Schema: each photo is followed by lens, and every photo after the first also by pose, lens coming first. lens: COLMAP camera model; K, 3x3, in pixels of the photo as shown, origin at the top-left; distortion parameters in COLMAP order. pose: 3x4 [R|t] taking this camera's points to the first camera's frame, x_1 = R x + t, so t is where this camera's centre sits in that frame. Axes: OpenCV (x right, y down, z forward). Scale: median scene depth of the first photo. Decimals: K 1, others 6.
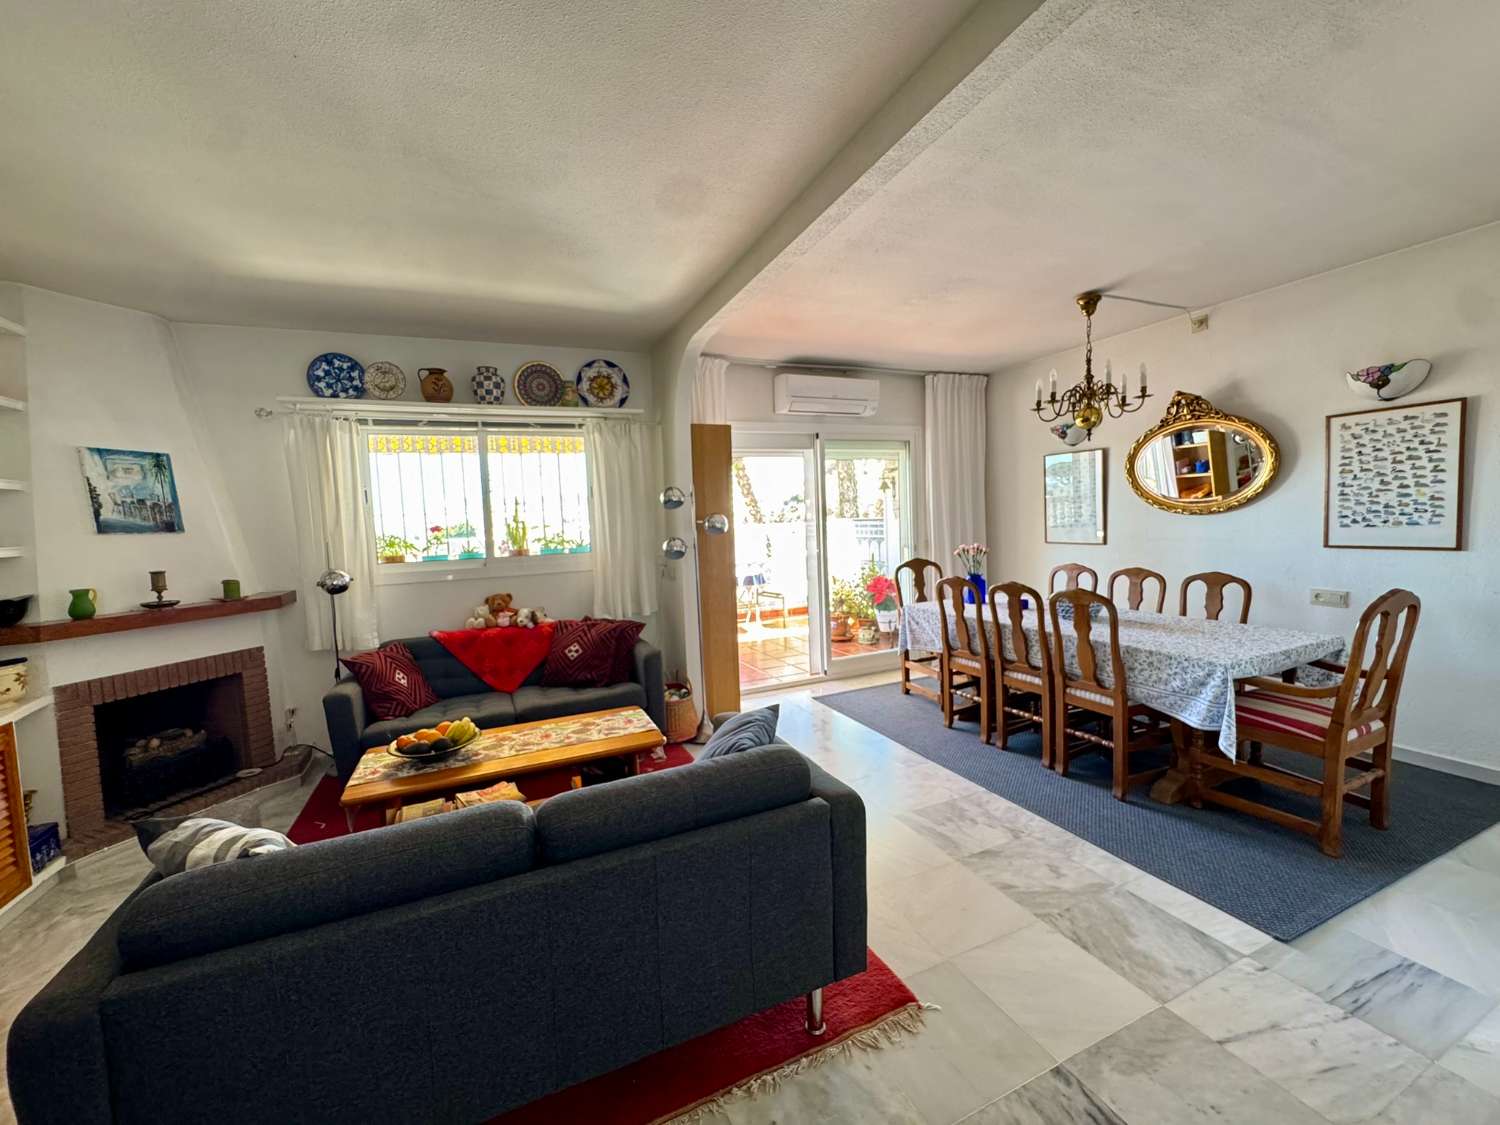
lens RADIAL K [[597.7, 0, 748.3], [0, 597.7, 562.4], [0, 0, 1]] dist [-0.004661, 0.000566]
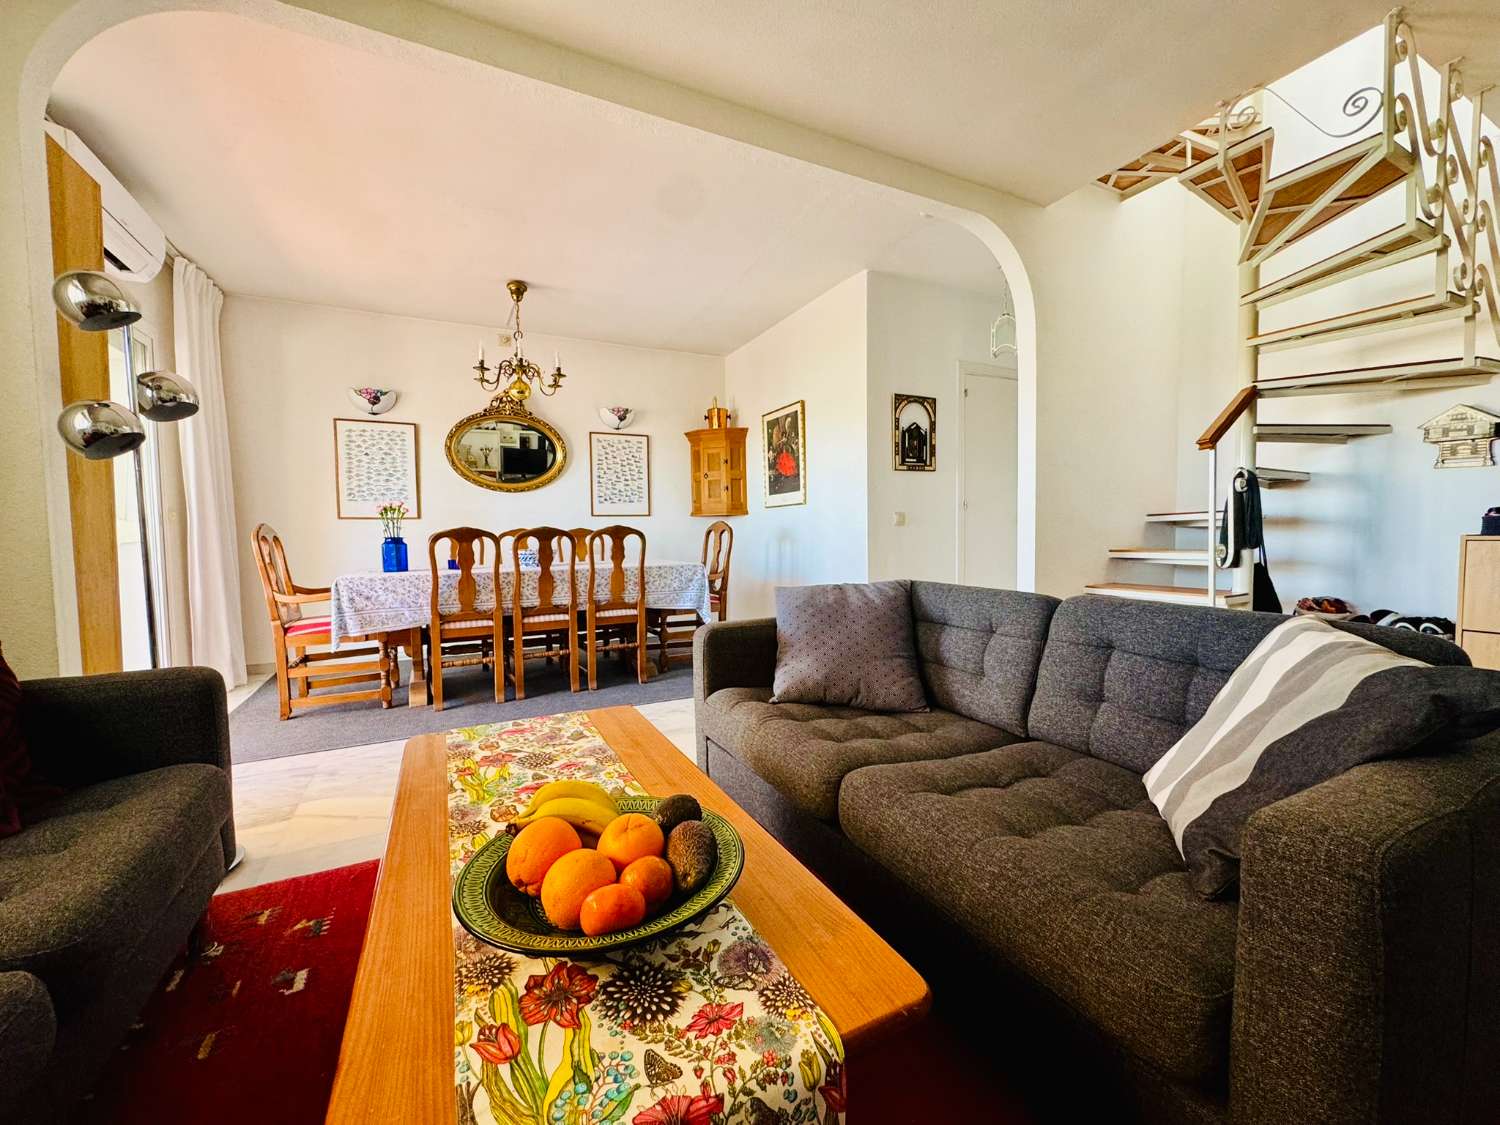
lens RADIAL K [[597.7, 0, 747.4], [0, 597.7, 561.1], [0, 0, 1]] dist [-0.004661, 0.000566]
pose [[-0.047159, -0.007765, 0.998857, -0.679238], [0.088278, 0.996025, 0.011911, 0.121258], [-0.994979, 0.088739, -0.046286, 0.757458]]
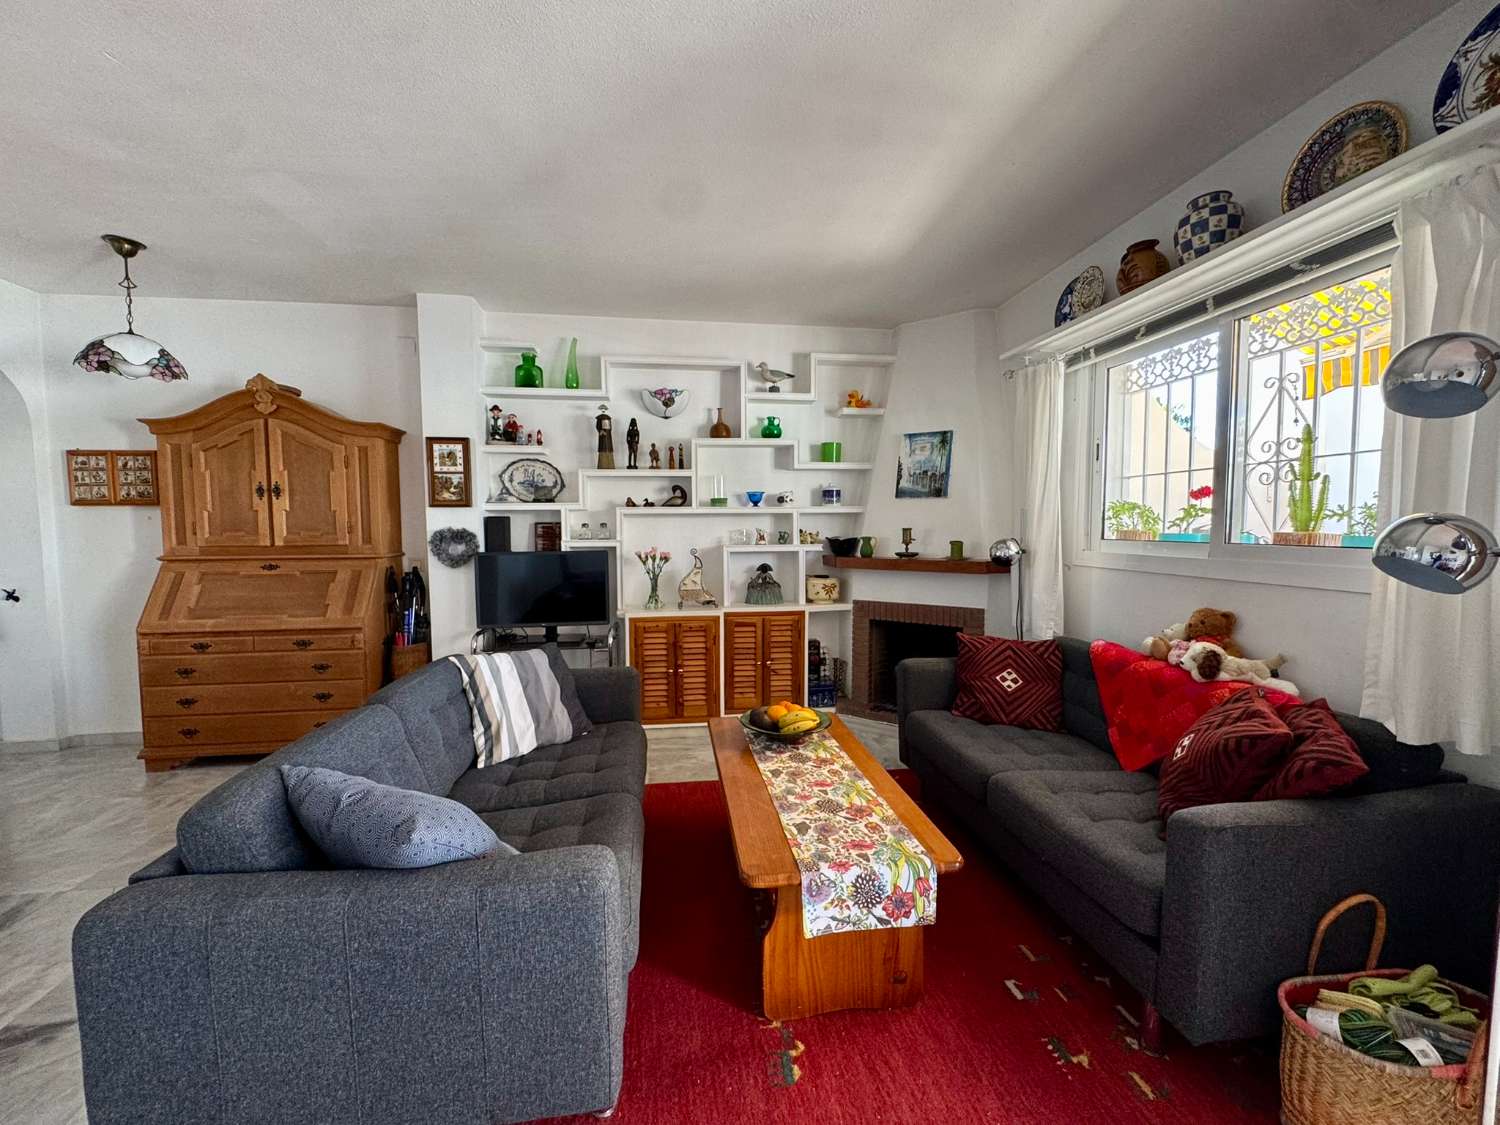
lens RADIAL K [[597.7, 0, 749.8], [0, 597.7, 564.4], [0, 0, 1]] dist [-0.004661, 0.000566]
pose [[-0.273932, 0.104616, -0.956042, 0.294906], [-0.053456, 0.990873, 0.123743, -0.044392], [0.960262, 0.085003, -0.265839, 0.958222]]
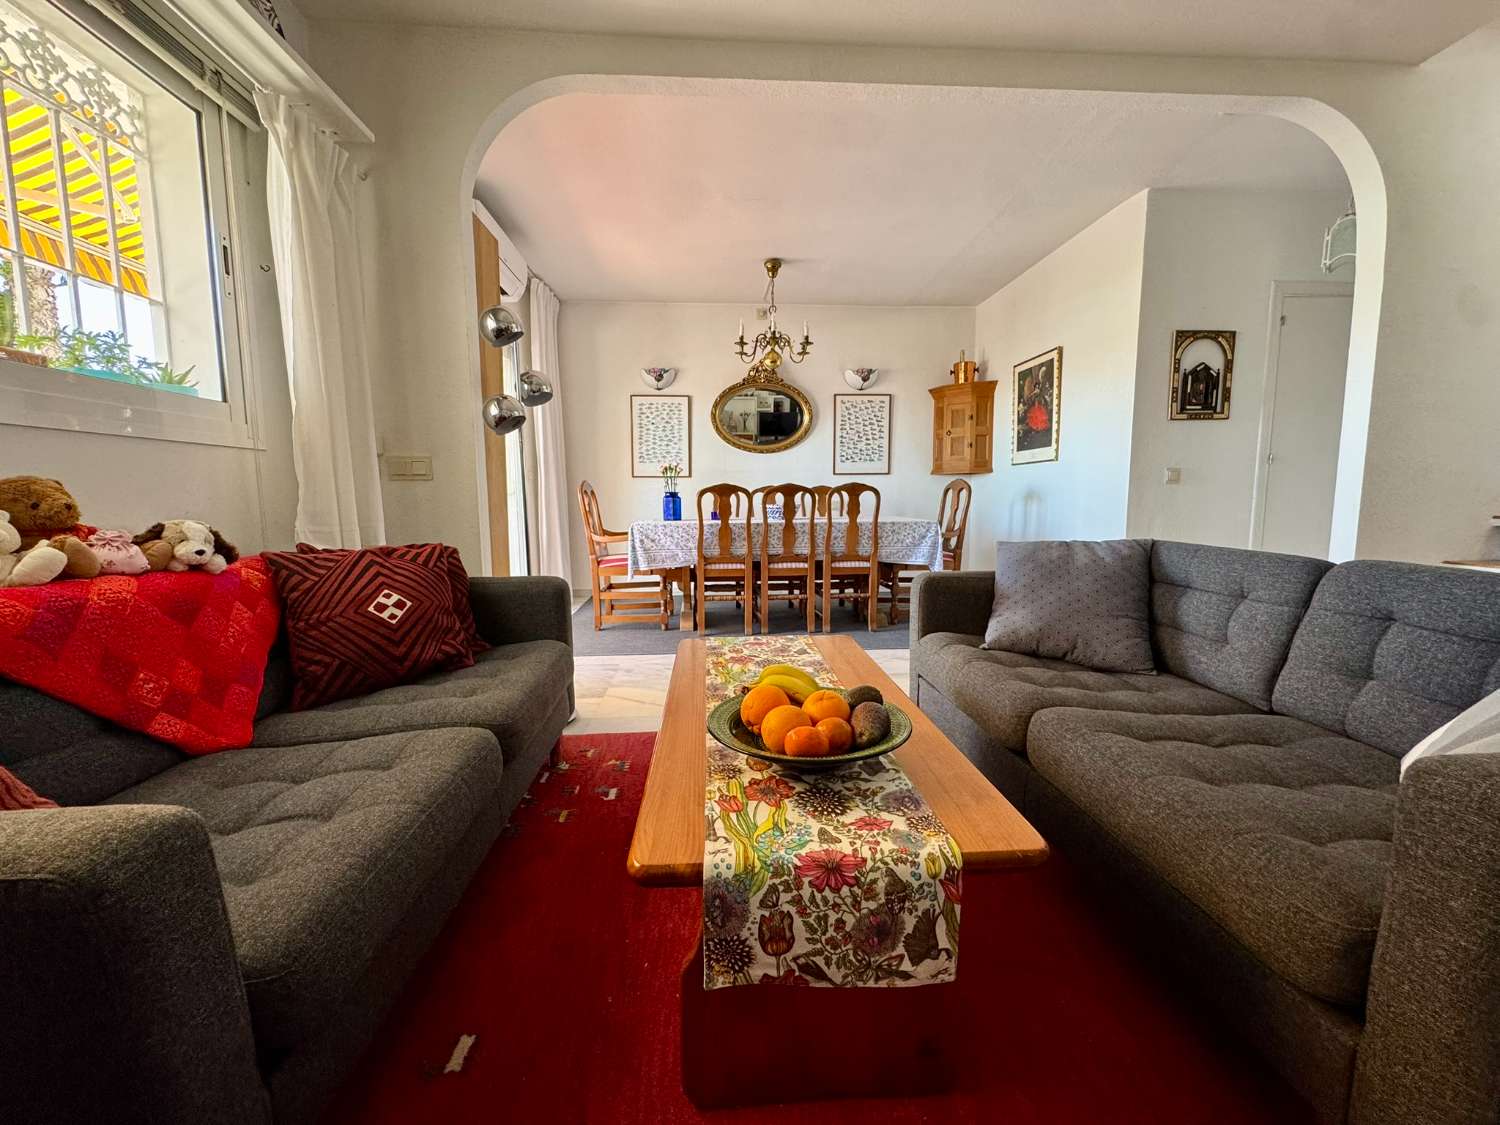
lens RADIAL K [[597.7, 0, 749.8], [0, 597.7, 560.0], [0, 0, 1]] dist [-0.004661, 0.000566]
pose [[0.347324, -0.064097, 0.935552, -0.755144], [0.059934, 0.997139, 0.046066, 0.134306], [-0.935828, 0.040071, 0.350172, 0.722868]]
